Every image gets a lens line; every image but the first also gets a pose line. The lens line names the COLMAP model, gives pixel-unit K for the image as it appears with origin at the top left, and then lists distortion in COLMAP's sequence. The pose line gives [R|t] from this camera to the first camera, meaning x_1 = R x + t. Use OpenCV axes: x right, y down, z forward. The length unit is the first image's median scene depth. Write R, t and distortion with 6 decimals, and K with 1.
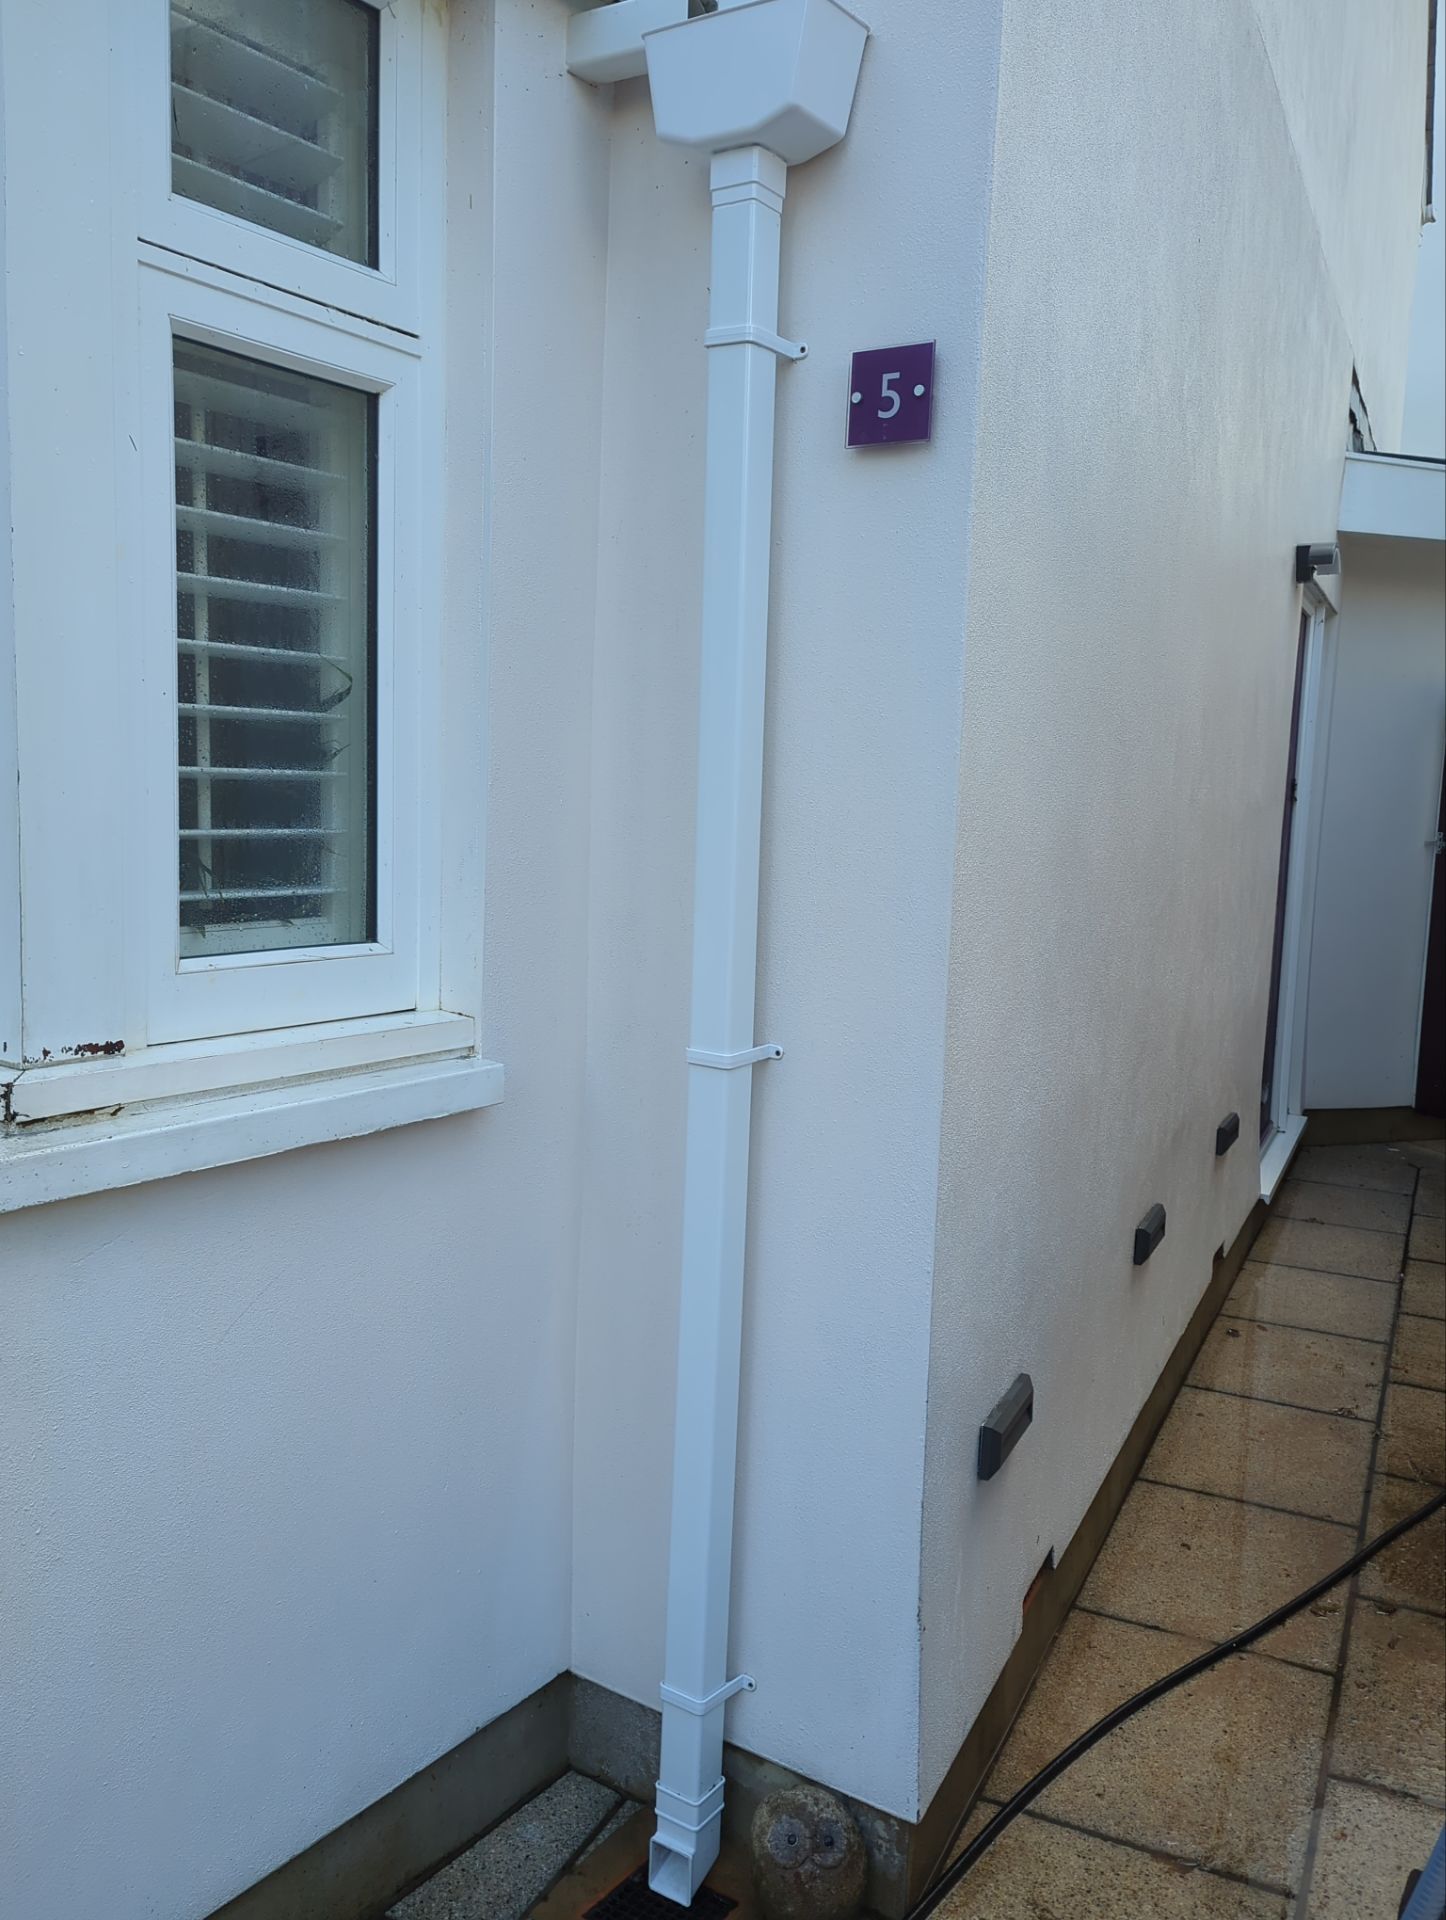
lens RADIAL K [[1564.6, 0, 717.0], [0, 1564.6, 952.4], [0, 0, 1]] dist [0.080240, -0.071645]
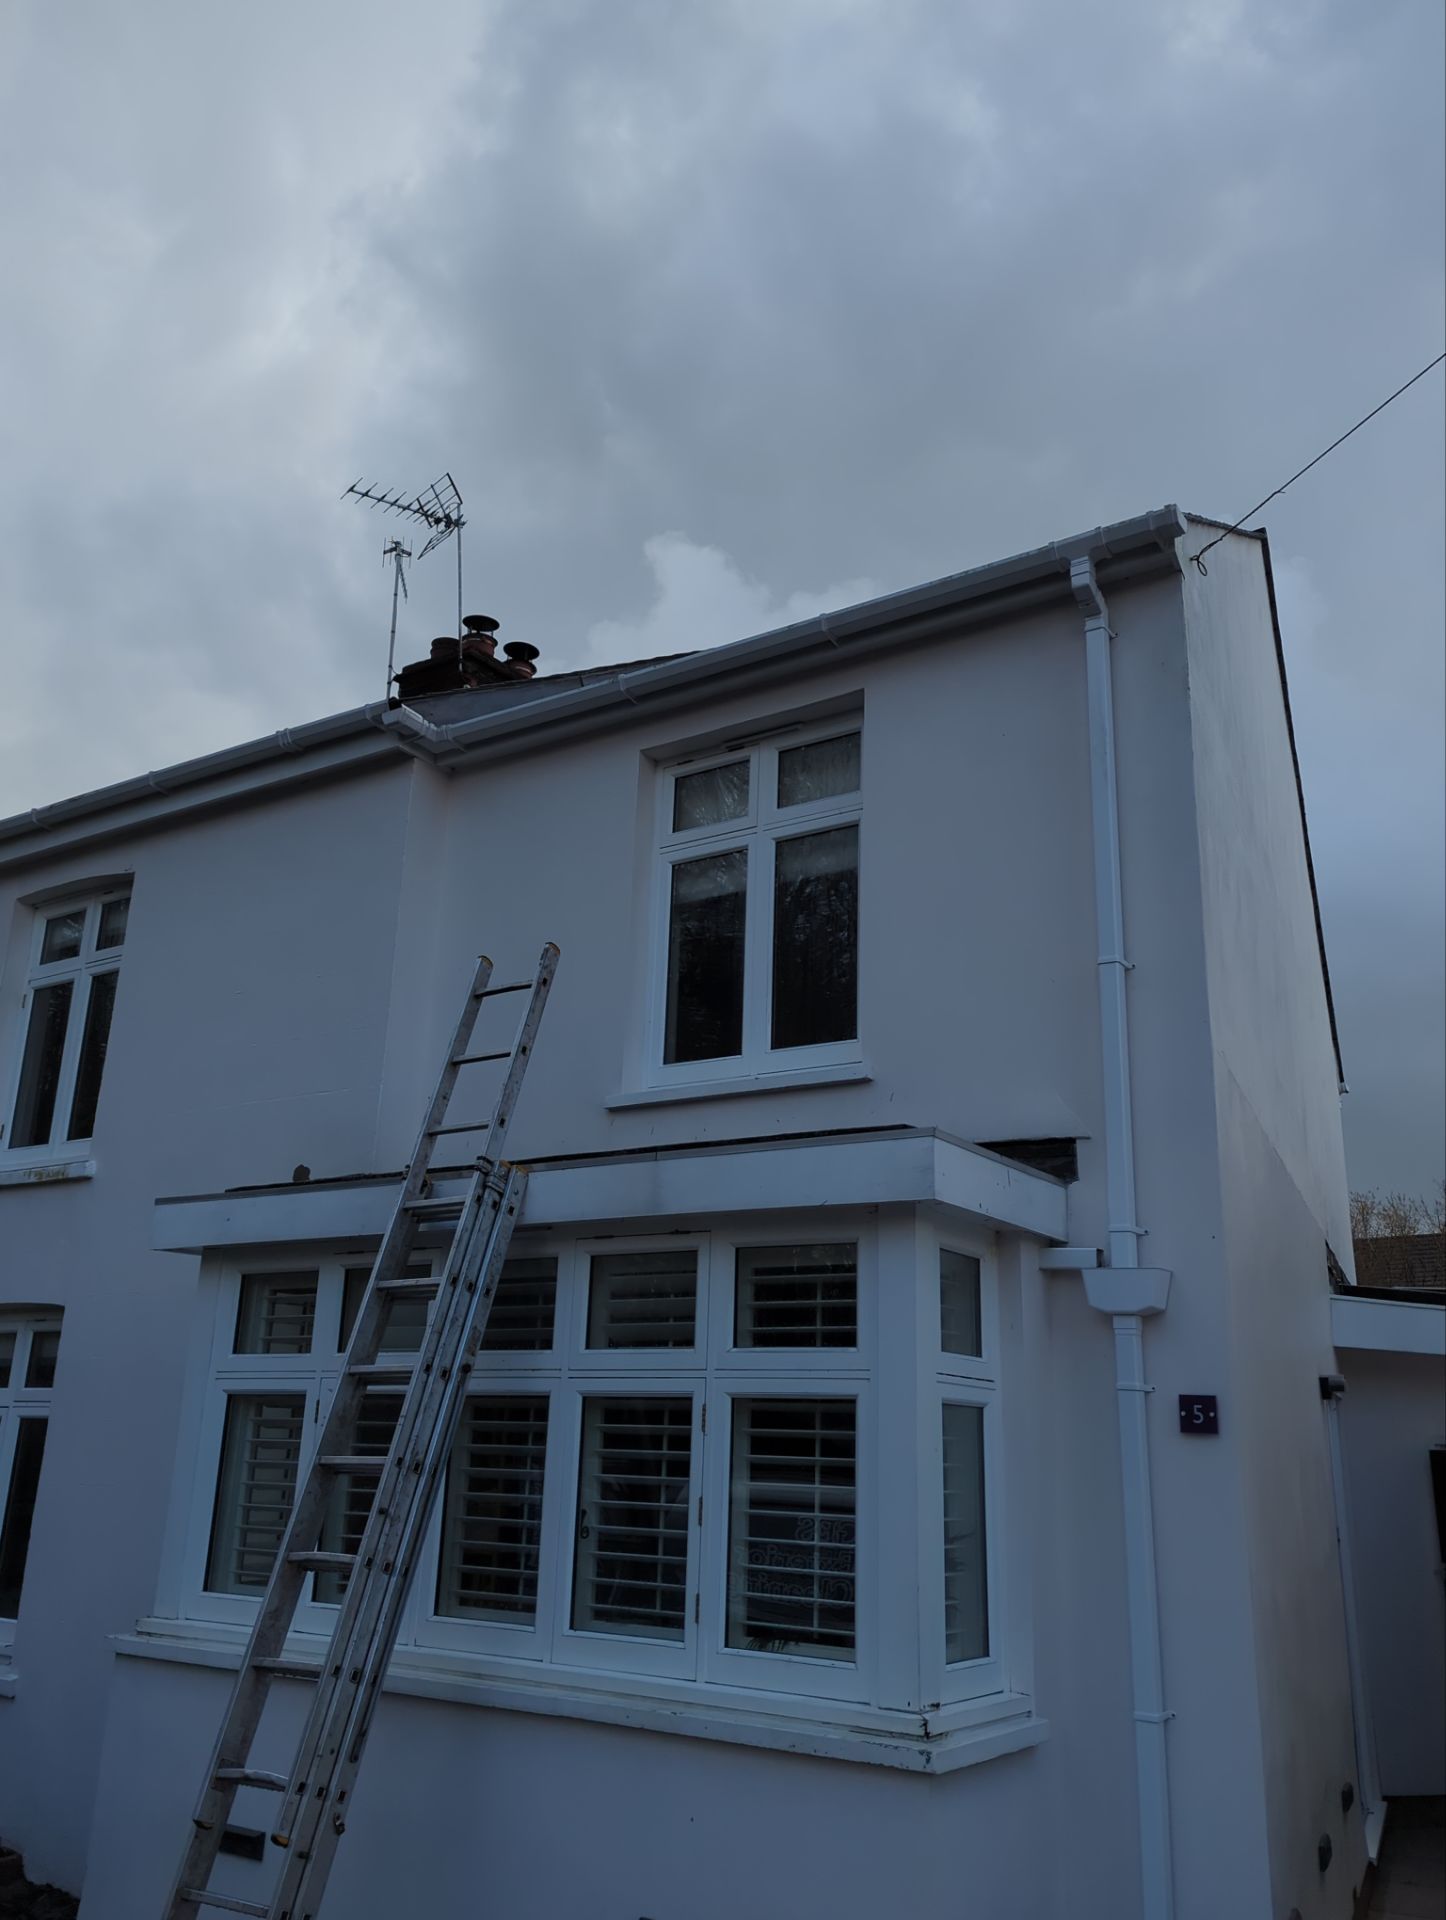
lens RADIAL K [[1564.6, 0, 717.0], [0, 1564.6, 952.4], [0, 0, 1]] dist [0.080240, -0.071645]
pose [[0.999652, 0.007611, 0.025275, -0.699948], [0.003277, 0.914336, -0.404943, -0.010369], [-0.026192, 0.404885, 0.913992, -1.517554]]
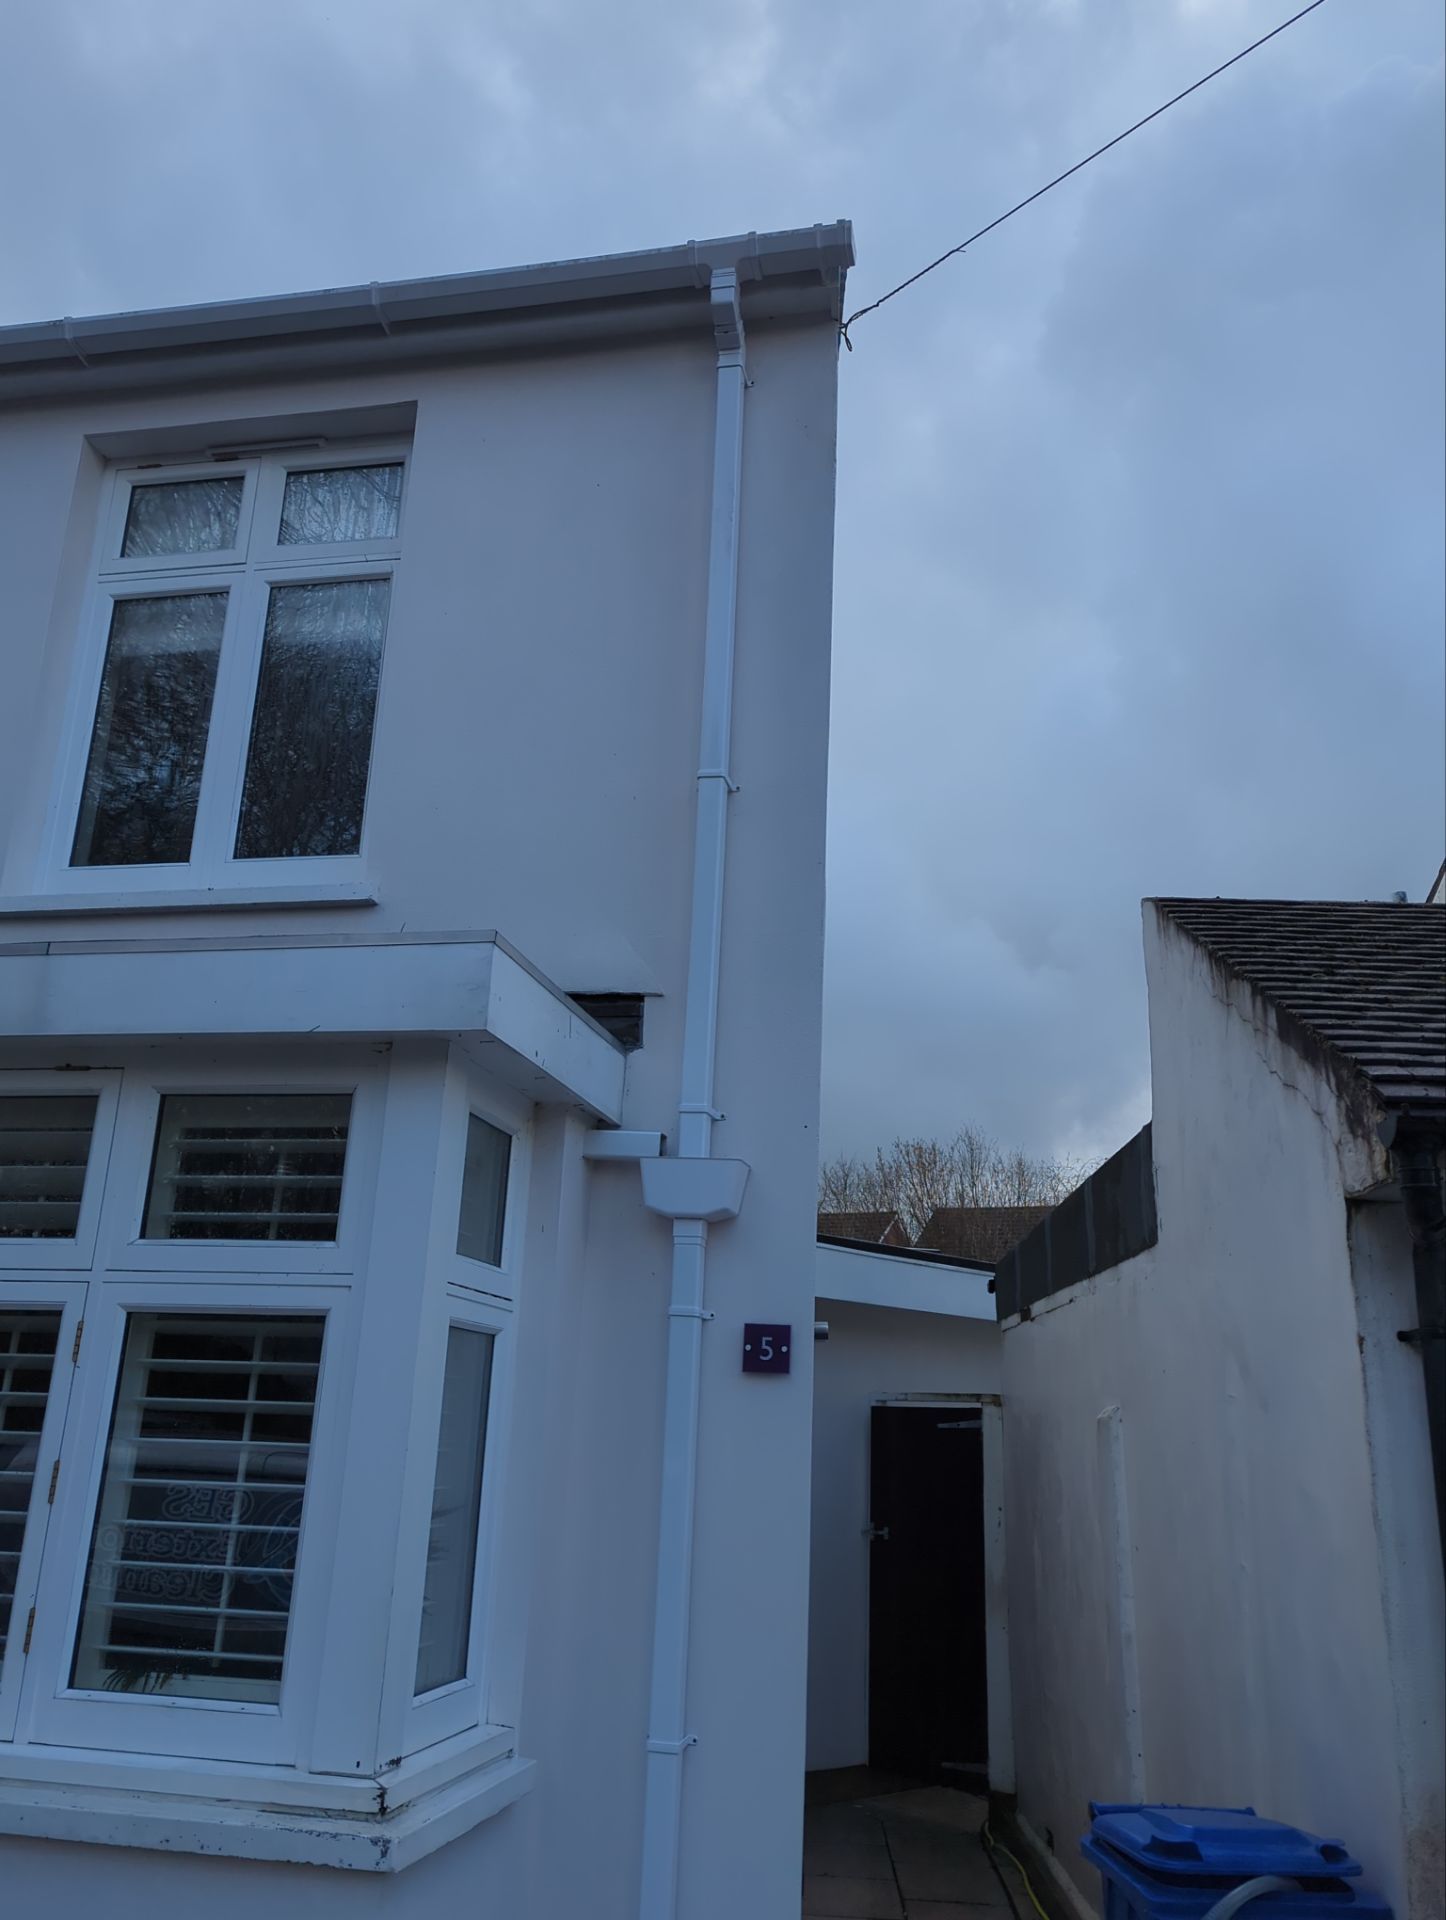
lens RADIAL K [[1564.6, 0, 717.0], [0, 1564.6, 952.4], [0, 0, 1]] dist [0.080240, -0.071645]
pose [[0.919207, 0.121569, 0.374538, -0.708414], [0.032167, 0.924790, -0.379117, -0.072031], [-0.392458, 0.360535, 0.846163, -0.759520]]
